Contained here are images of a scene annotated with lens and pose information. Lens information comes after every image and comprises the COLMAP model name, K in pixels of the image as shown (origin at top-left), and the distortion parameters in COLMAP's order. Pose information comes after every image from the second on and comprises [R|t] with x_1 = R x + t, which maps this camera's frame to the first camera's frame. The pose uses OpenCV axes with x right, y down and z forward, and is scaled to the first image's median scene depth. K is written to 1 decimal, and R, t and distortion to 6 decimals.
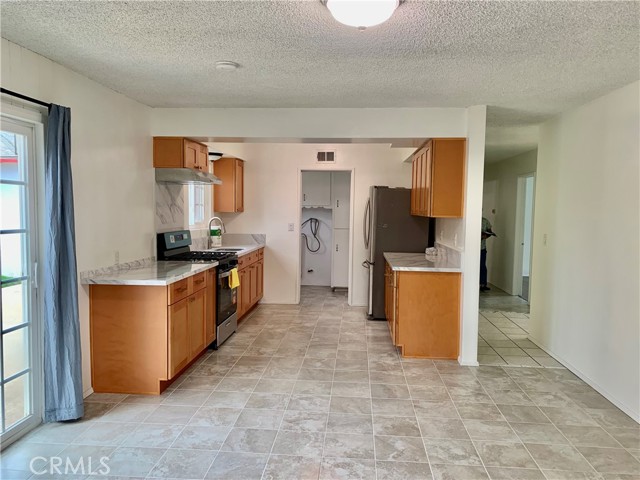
lens RADIAL K [[493.4, 0, 320.0], [0, 493.4, 240.0], [0, 0, 1]] dist [0.038496, -0.017626]
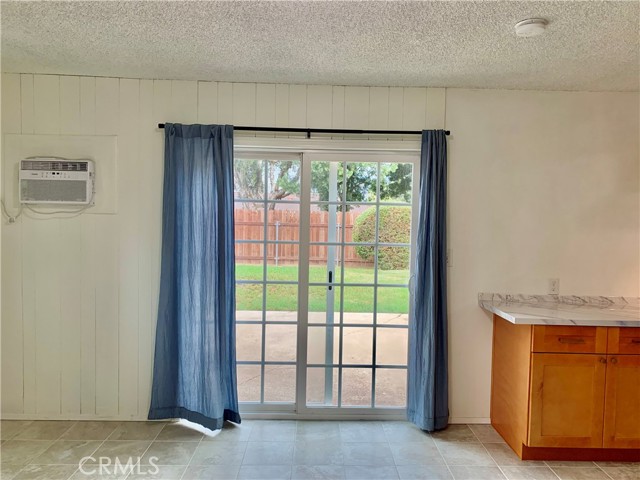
lens RADIAL K [[493.4, 0, 320.0], [0, 493.4, 240.0], [0, 0, 1]] dist [0.038496, -0.017626]
pose [[0.101724, 0.030343, -0.994350, 0.454486], [-0.084641, 0.996174, 0.021740, -0.033503], [0.991205, 0.081951, 0.103903, 0.585618]]
